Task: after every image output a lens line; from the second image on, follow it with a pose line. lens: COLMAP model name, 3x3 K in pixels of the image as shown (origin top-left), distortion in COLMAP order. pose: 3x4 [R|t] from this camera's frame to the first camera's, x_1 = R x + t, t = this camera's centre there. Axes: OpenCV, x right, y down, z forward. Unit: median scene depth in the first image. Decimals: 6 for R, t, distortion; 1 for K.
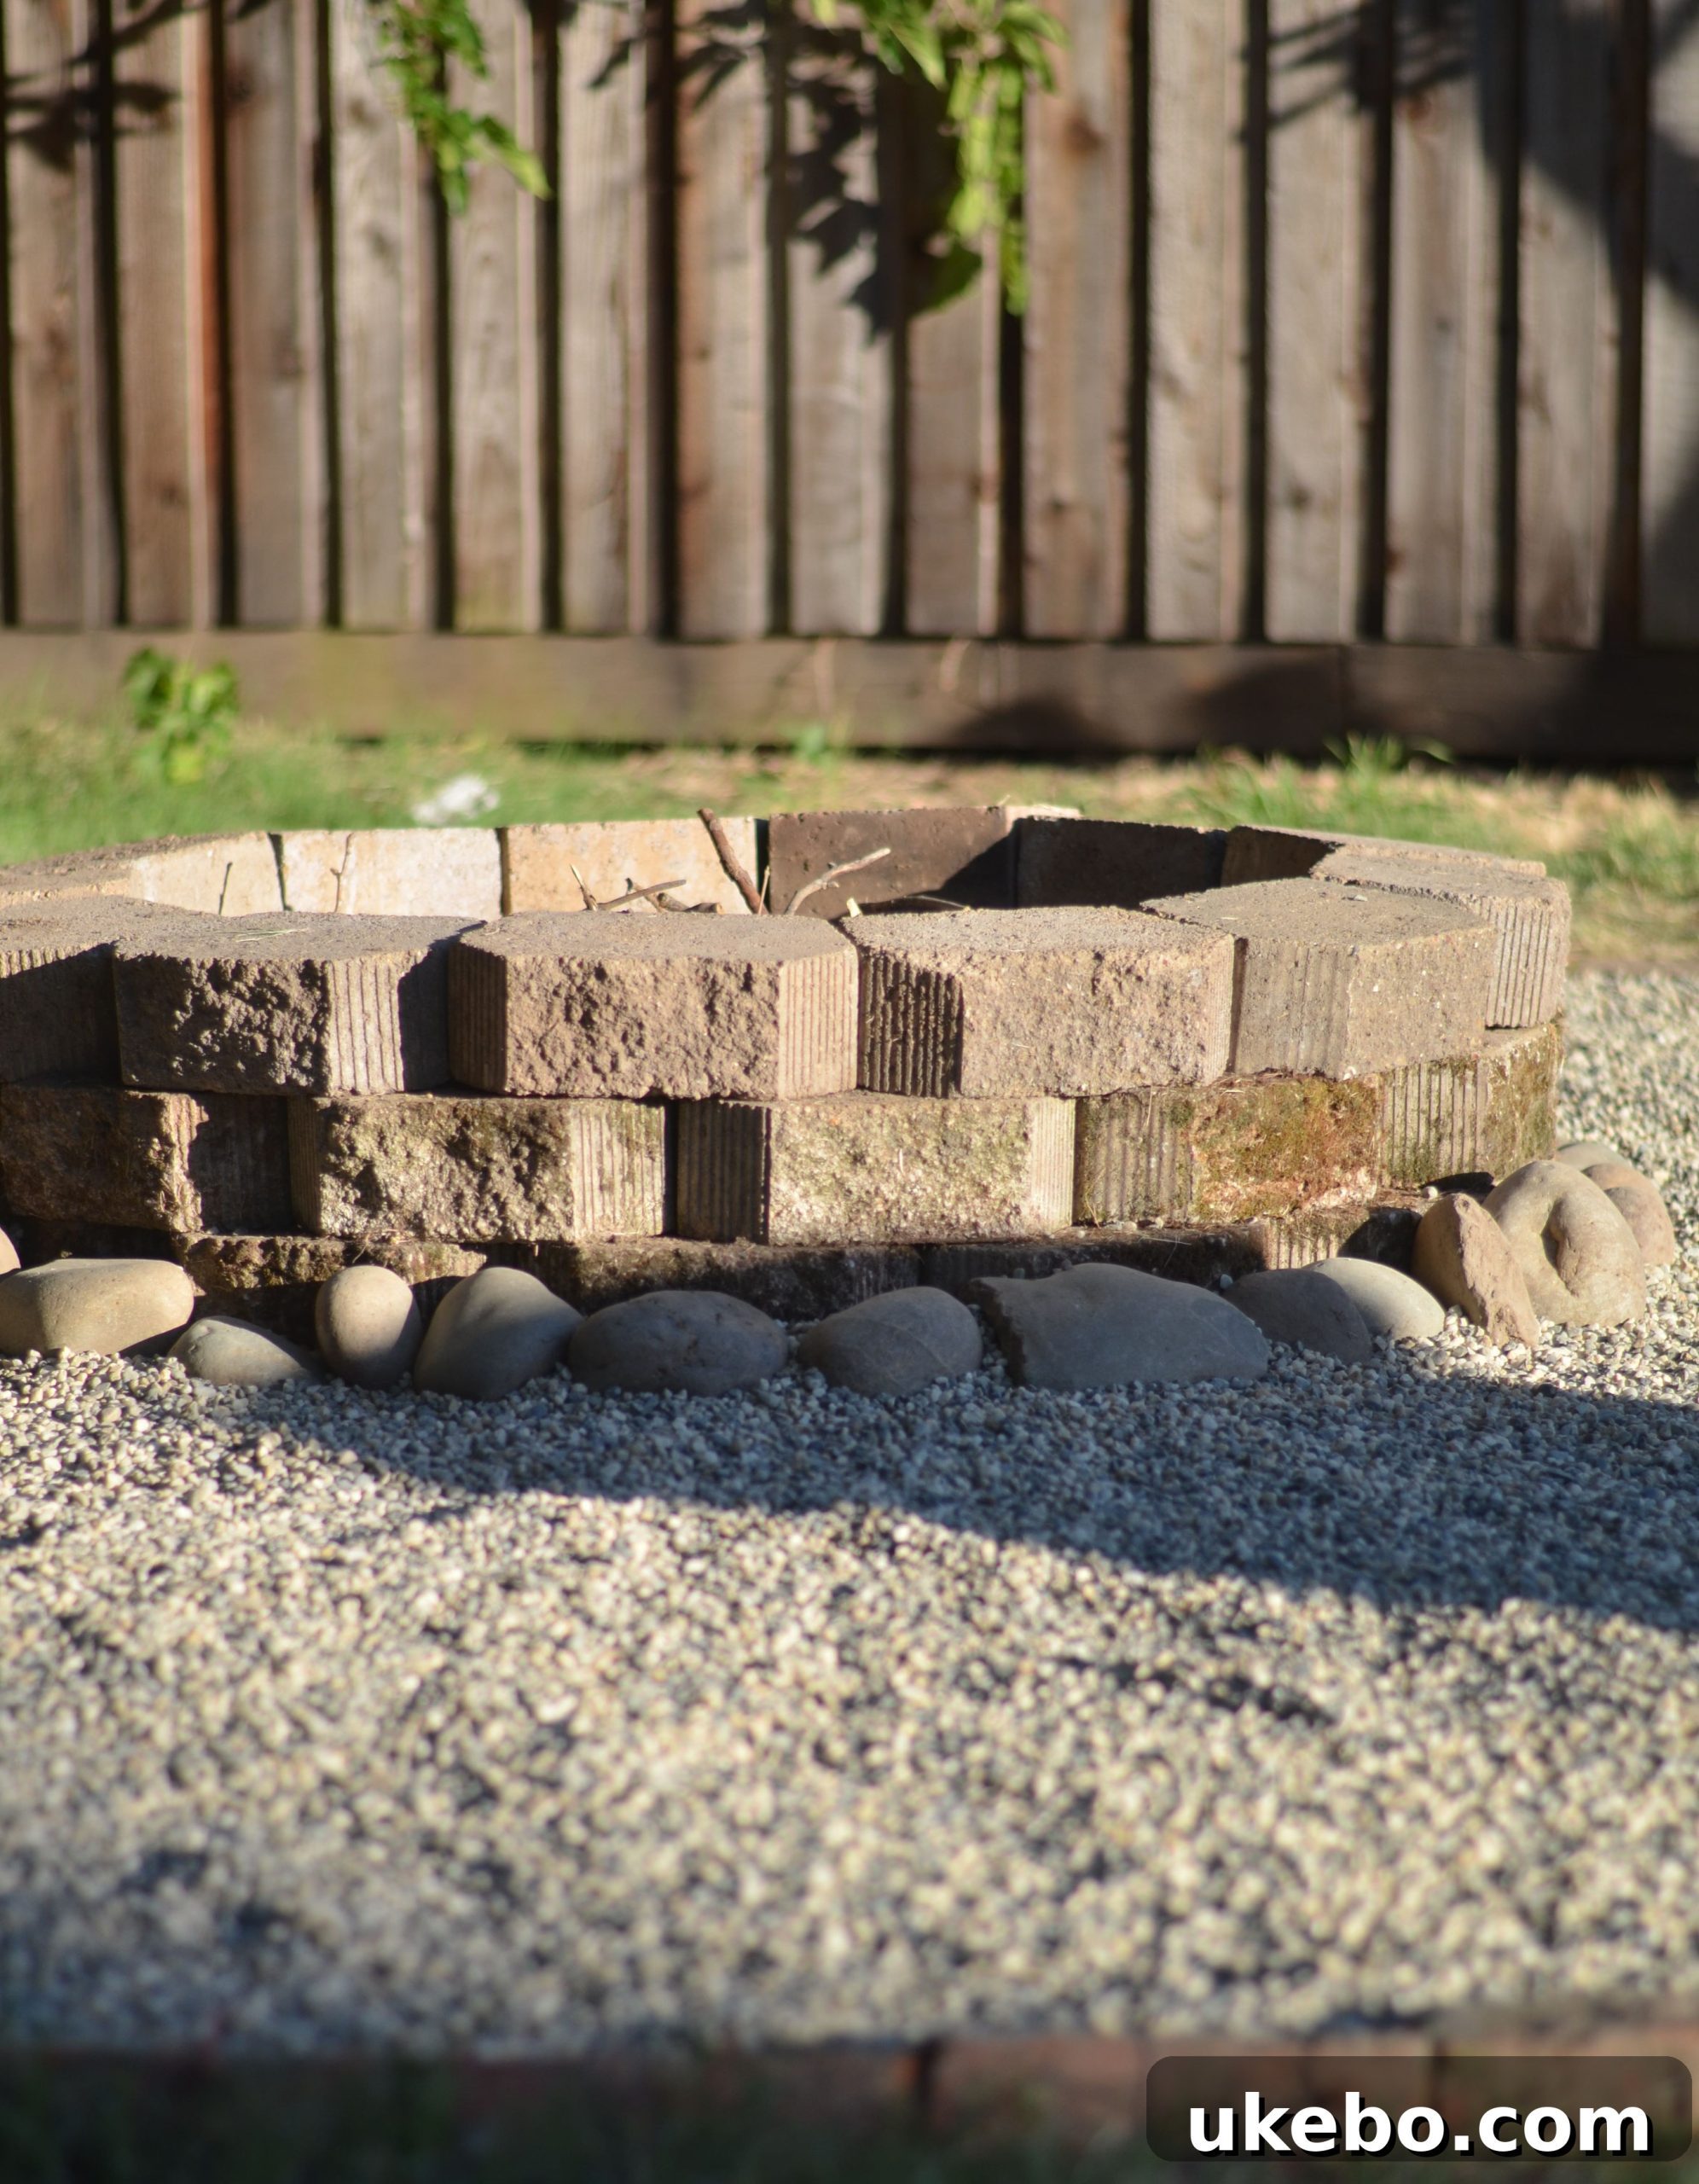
lens RADIAL K [[5407.6, 0, 849.5], [0, 5407.6, 1092.0], [0, 0, 1]] dist [-0.092537, 0.055205]
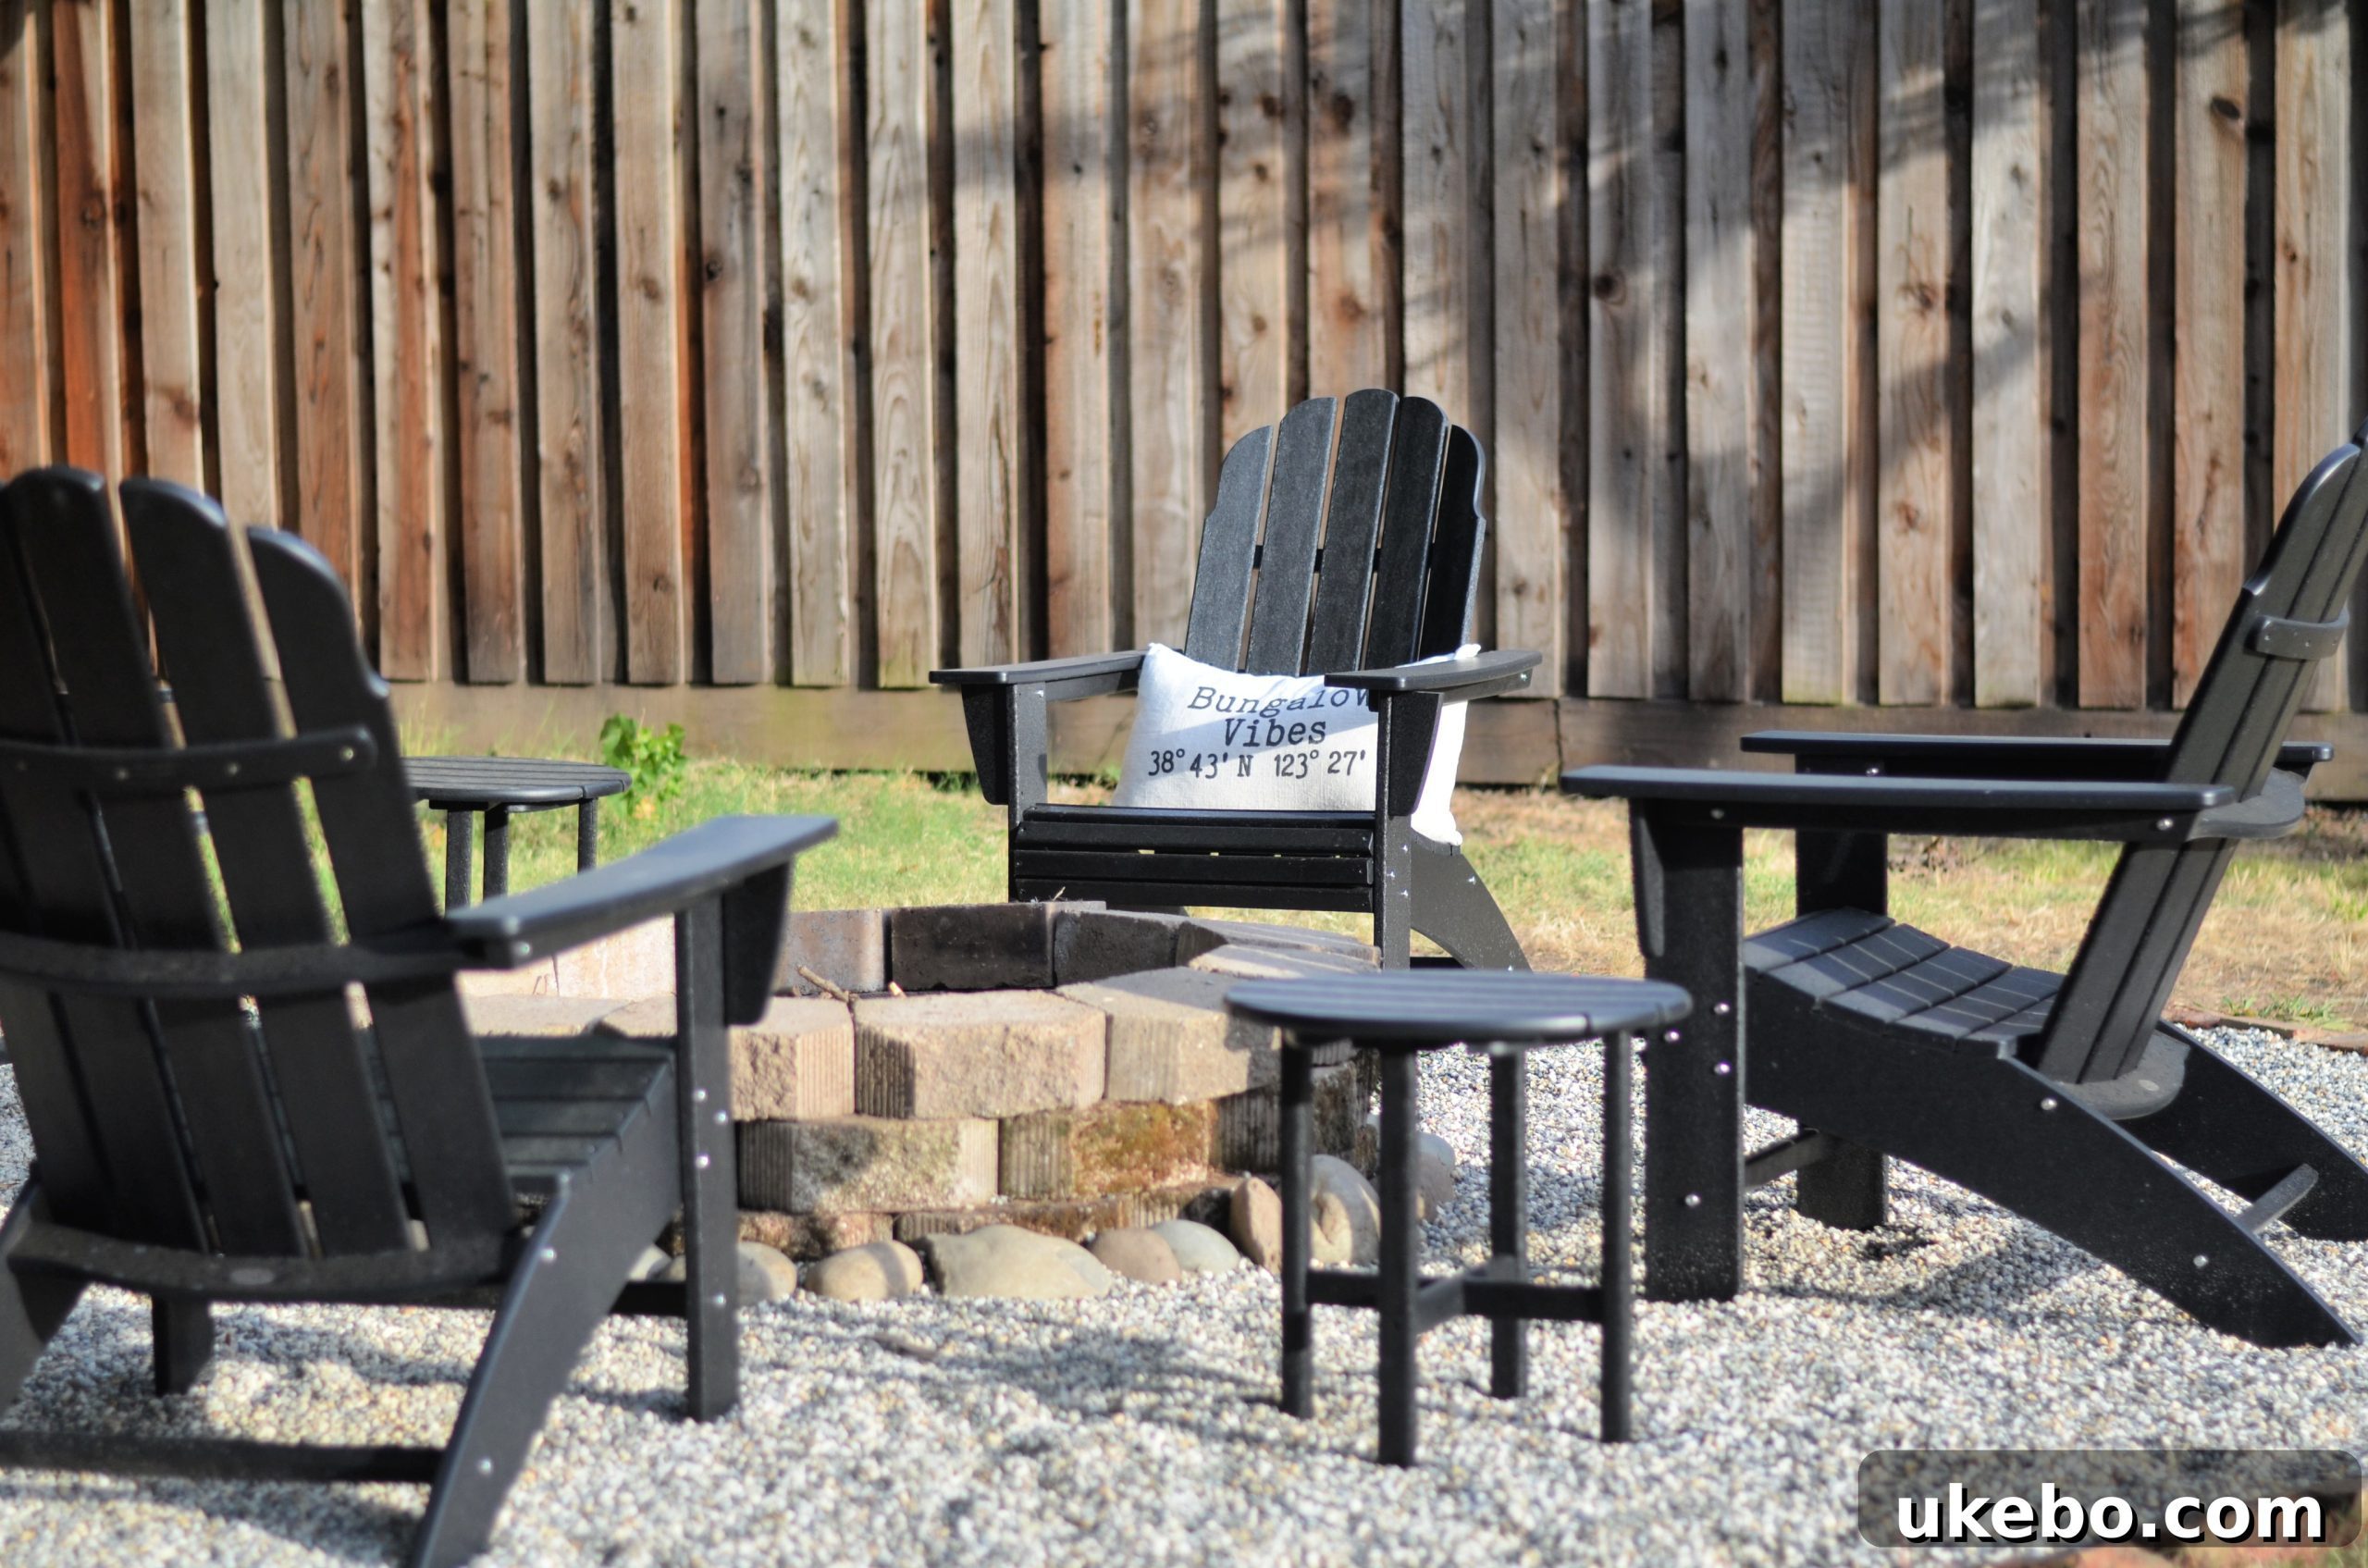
lens RADIAL K [[4829.7, 0, 1184.0], [0, 4829.7, 784.0], [0, 0, 1]] dist [-0.049297, 0.124004]
pose [[0.998558, -0.003337, -0.053588, 0.163593], [0.001011, 0.999058, -0.043375, -0.033356], [0.053682, 0.043258, 0.997621, -0.378280]]
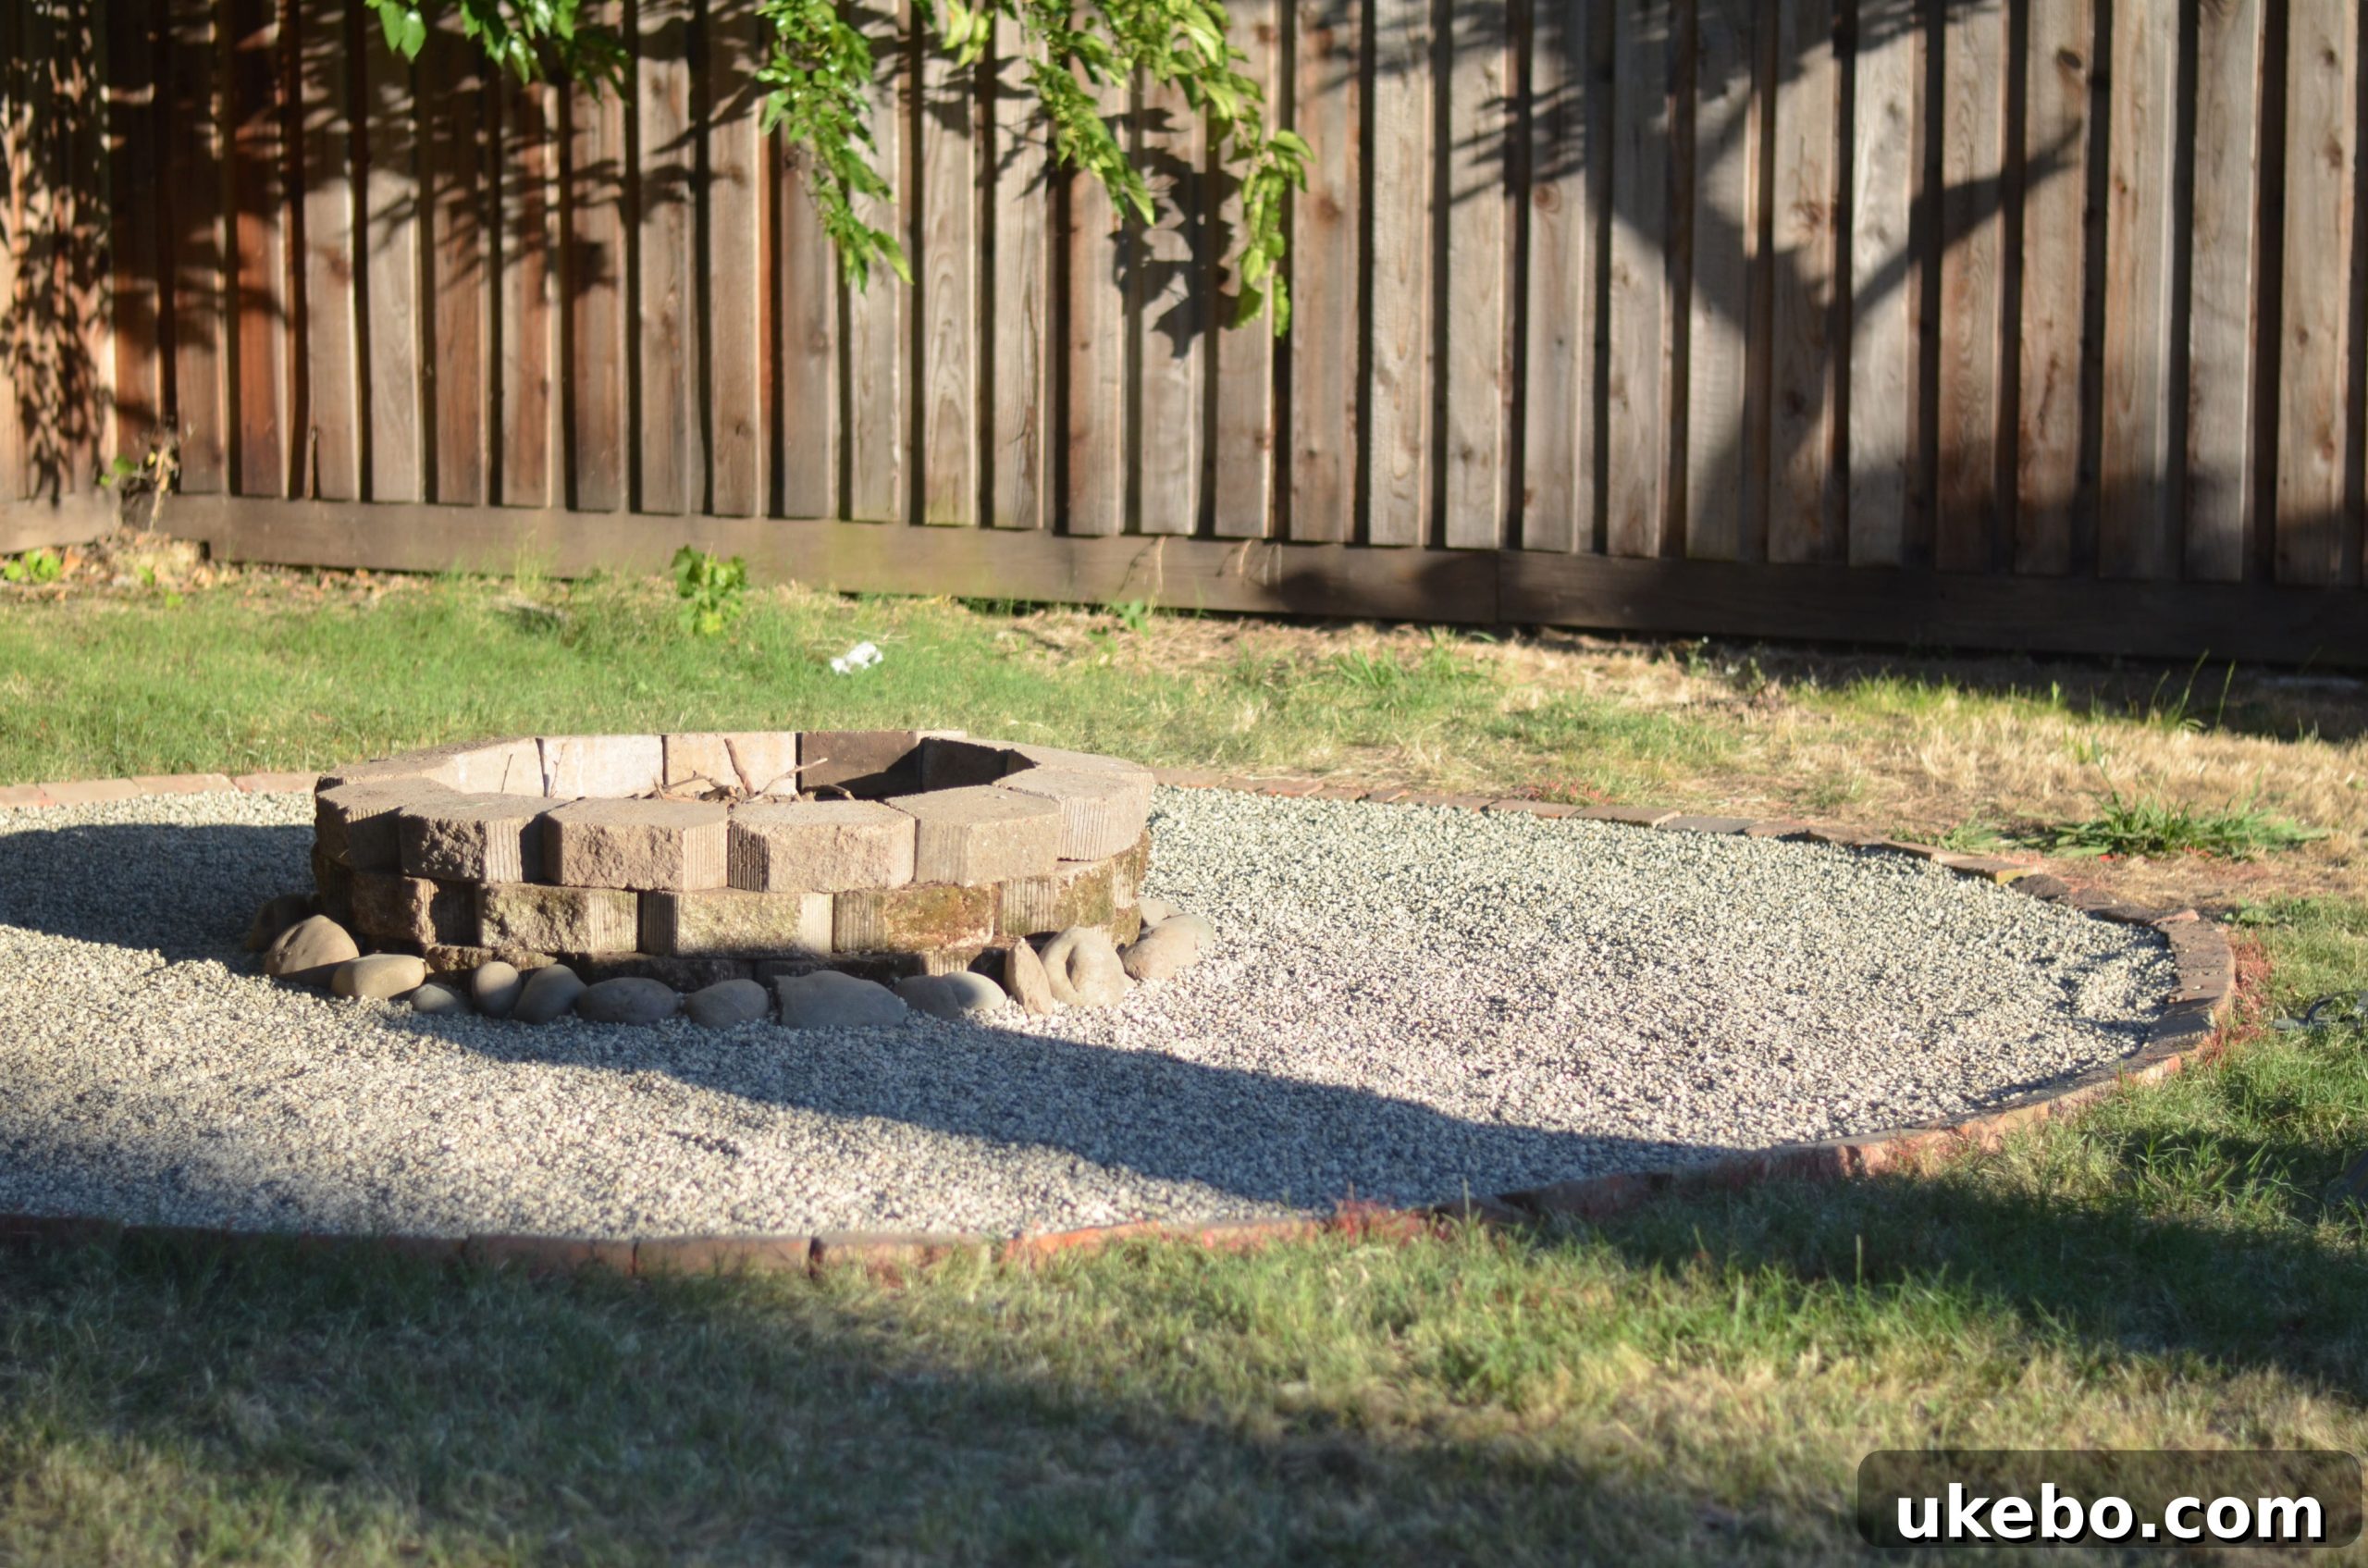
lens RADIAL K [[4829.7, 0, 1184.0], [0, 4829.7, 784.0], [0, 0, 1]] dist [-0.049297, 0.124004]
pose [[0.994726, 0.025254, -0.099406, 0.354283], [-0.025211, 0.999681, 0.001690, -0.046809], [0.099417, 0.000825, 0.995045, -0.855718]]
